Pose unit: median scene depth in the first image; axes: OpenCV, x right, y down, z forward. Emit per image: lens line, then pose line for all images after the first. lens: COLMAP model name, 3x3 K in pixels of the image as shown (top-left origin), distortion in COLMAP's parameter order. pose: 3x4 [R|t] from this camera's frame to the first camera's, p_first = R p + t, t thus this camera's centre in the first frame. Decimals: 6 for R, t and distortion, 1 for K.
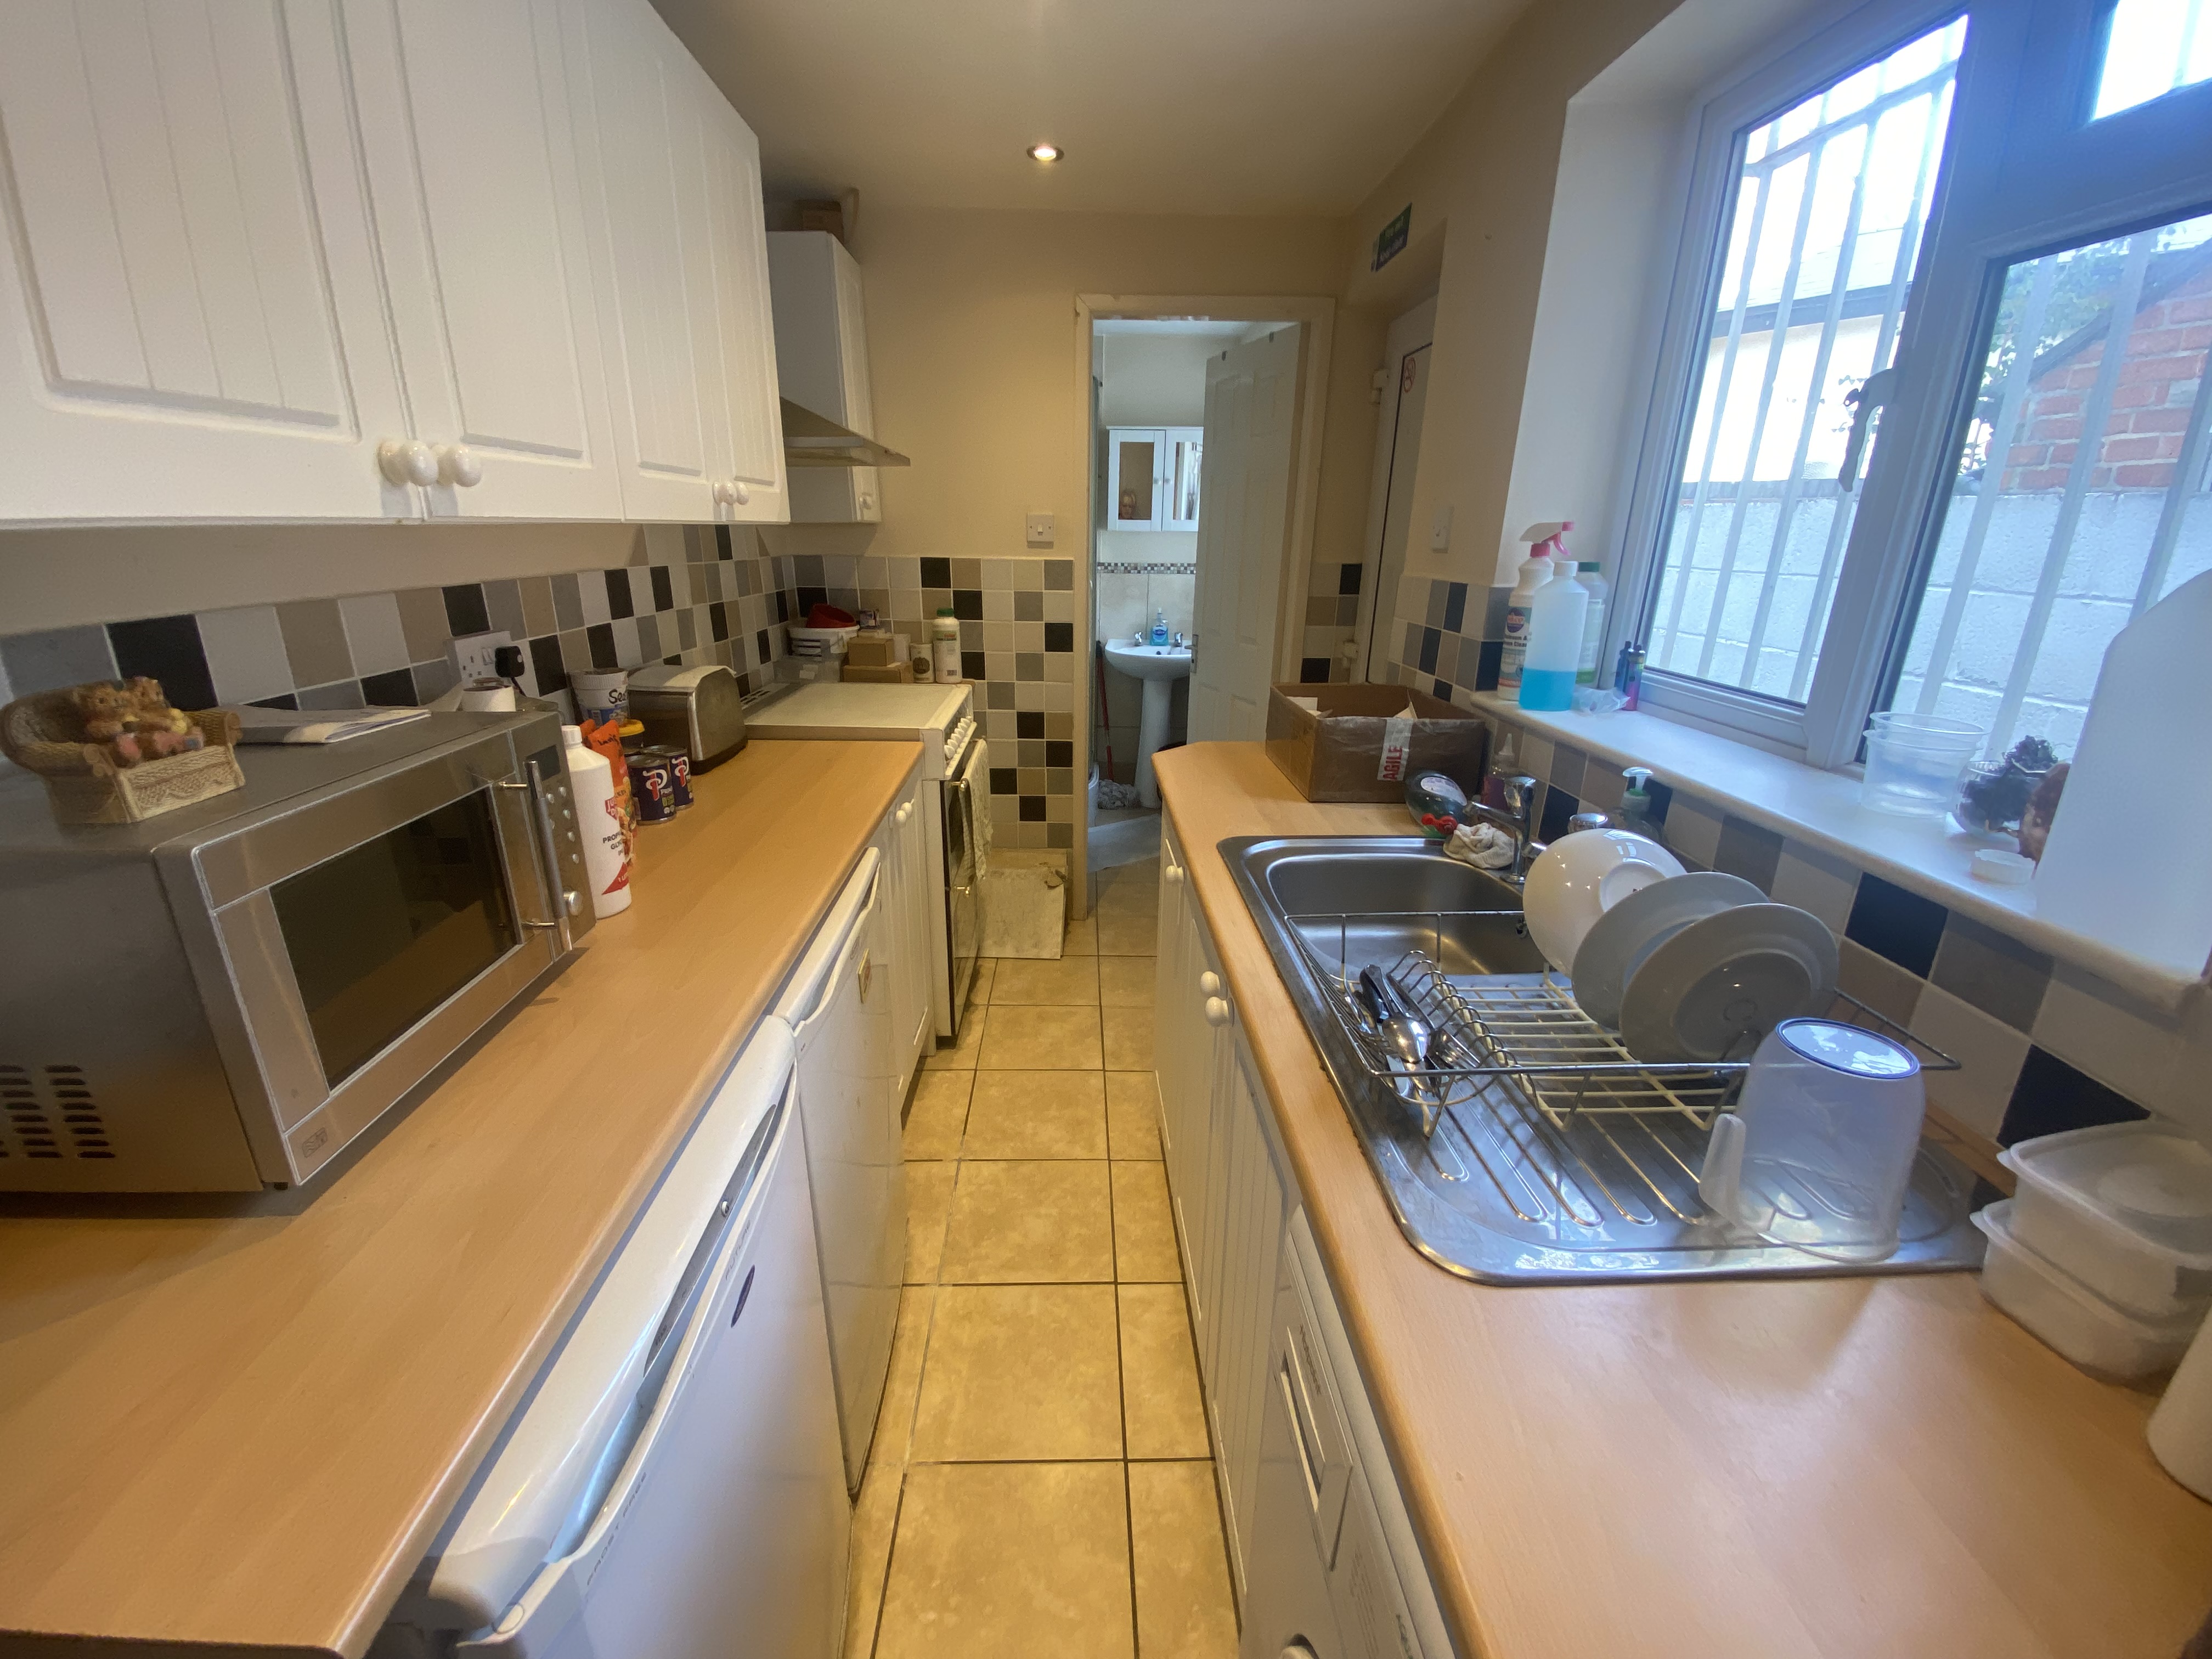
lens RADIAL K [[891.9, 0, 1097.6], [0, 891.9, 834.6], [0, 0, 1]] dist [0.001287, -0.013358]
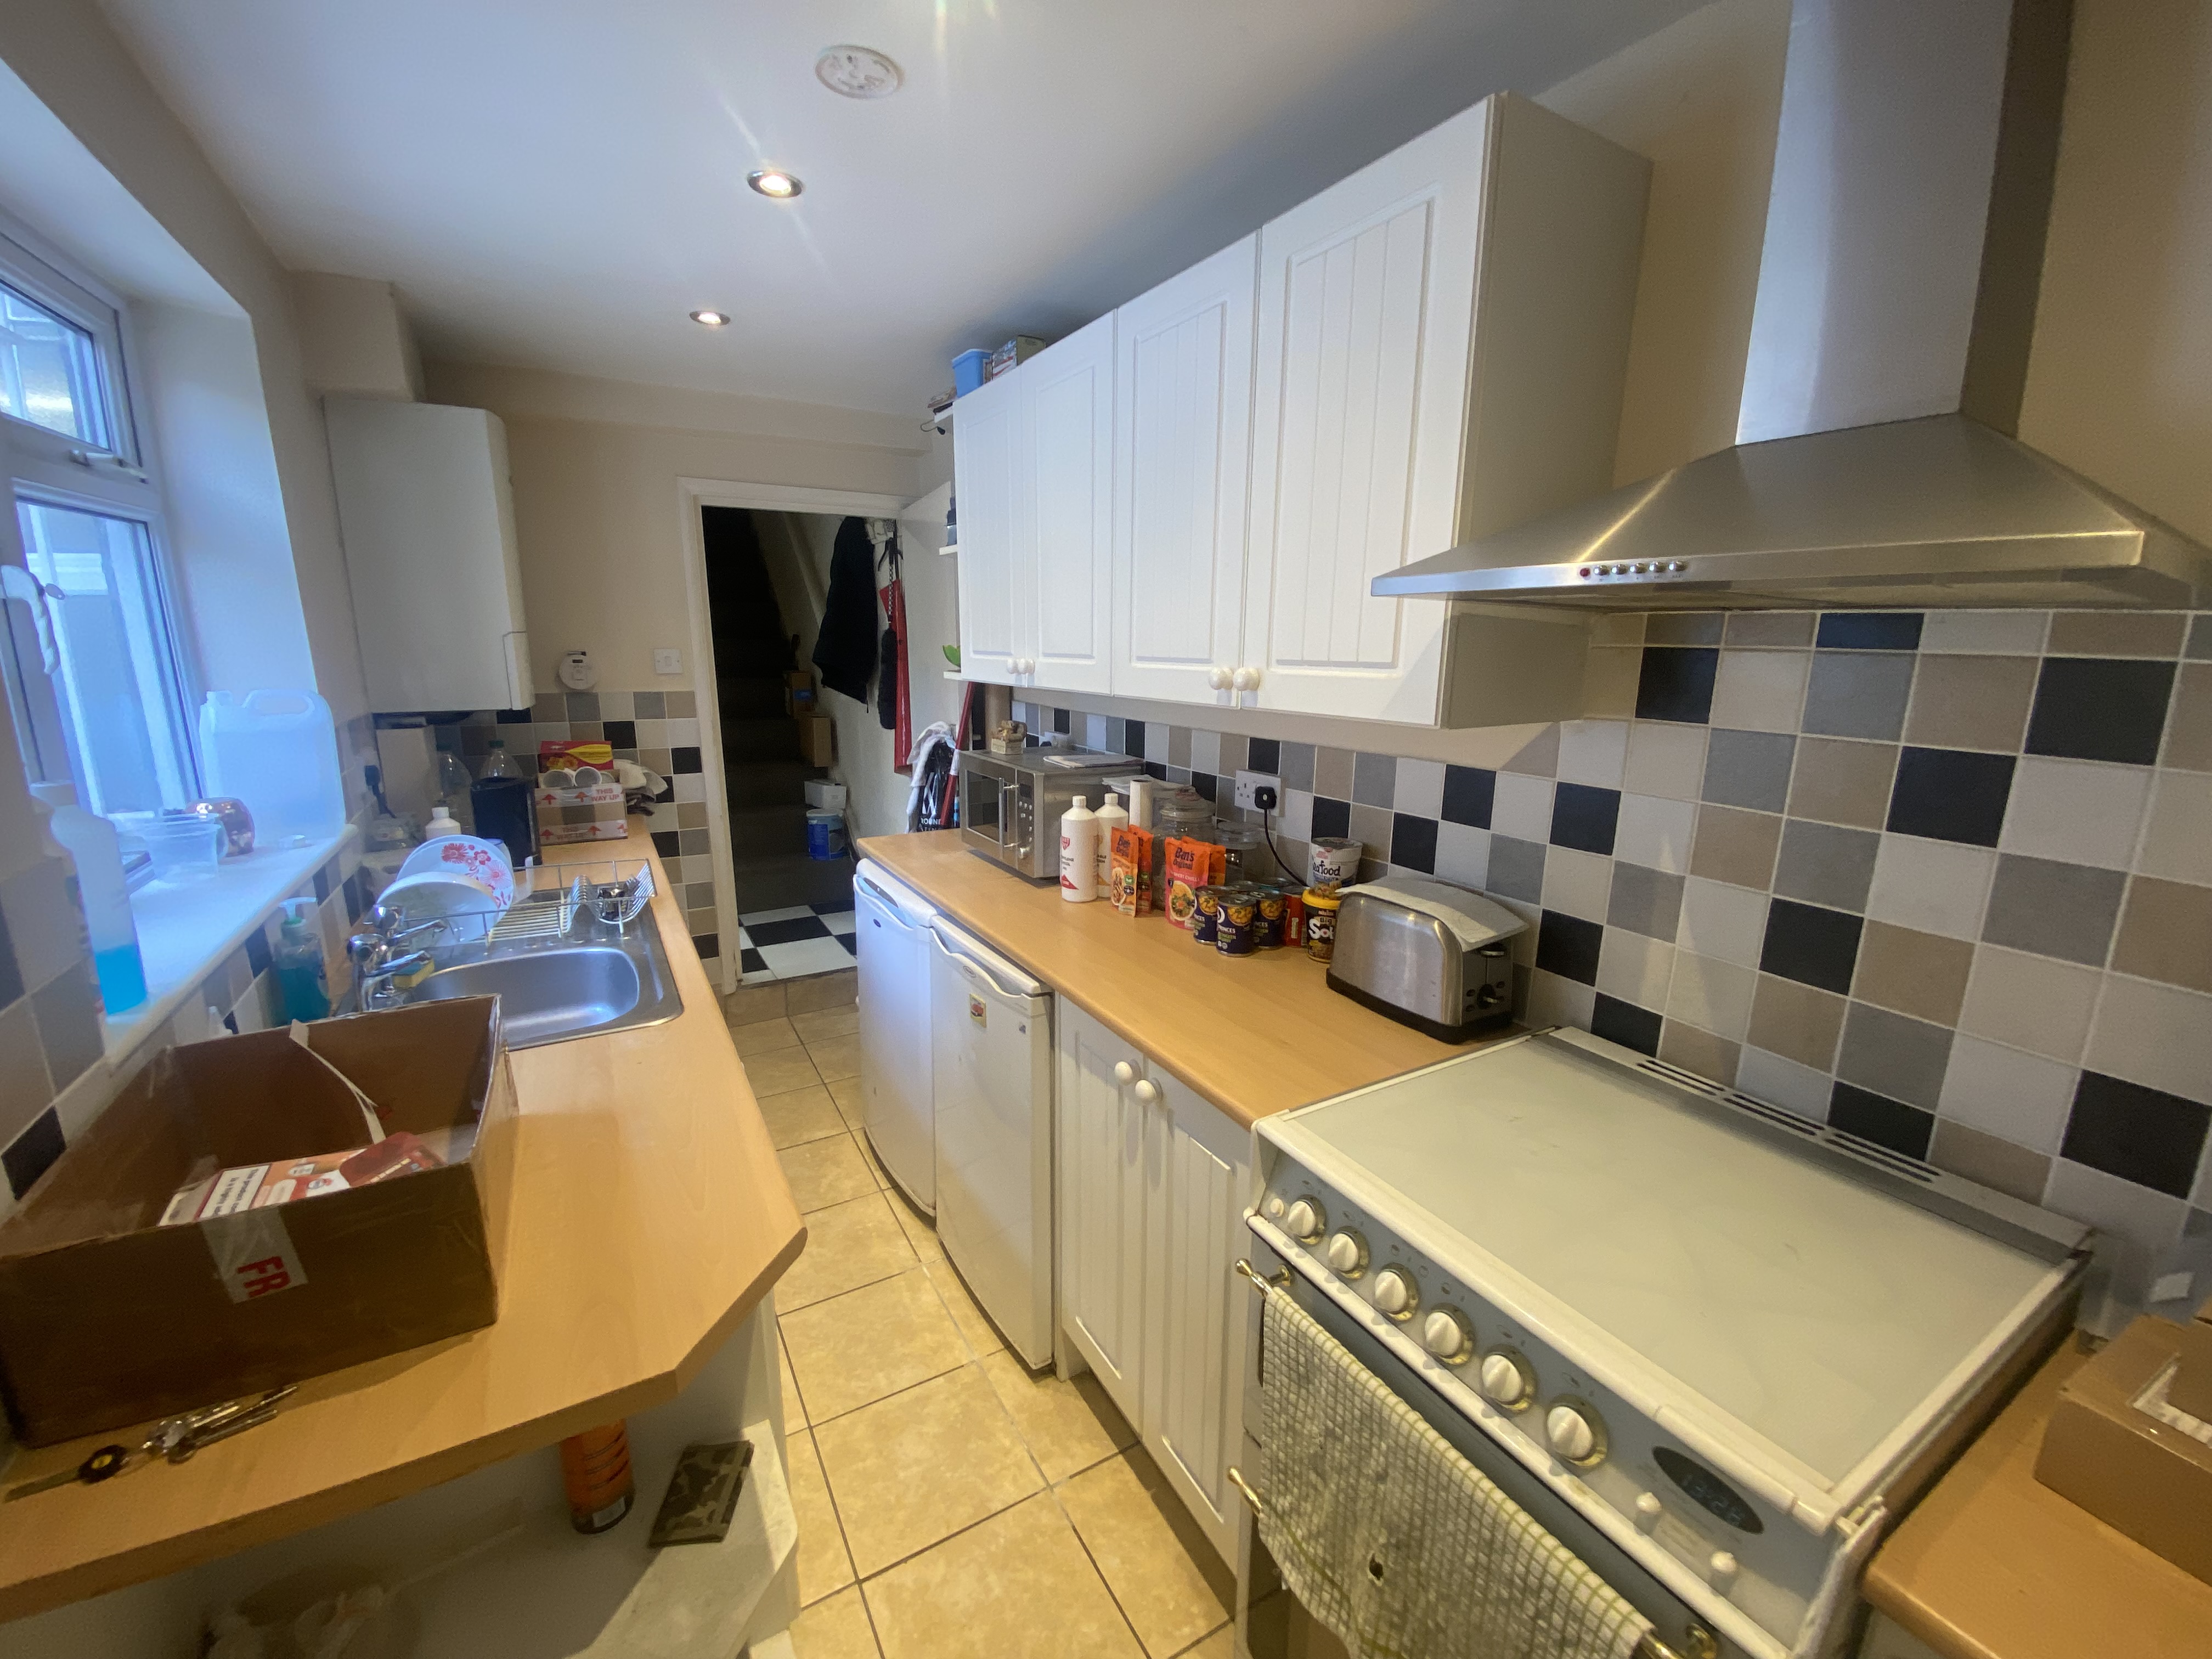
lens RADIAL K [[891.9, 0, 1097.6], [0, 891.9, 834.6], [0, 0, 1]] dist [0.001287, -0.013358]
pose [[-0.883028, 0.077116, -0.462942, 0.153003], [-0.171646, 0.865004, 0.471494, -0.620405], [0.436806, 0.495804, -0.750586, 1.625258]]
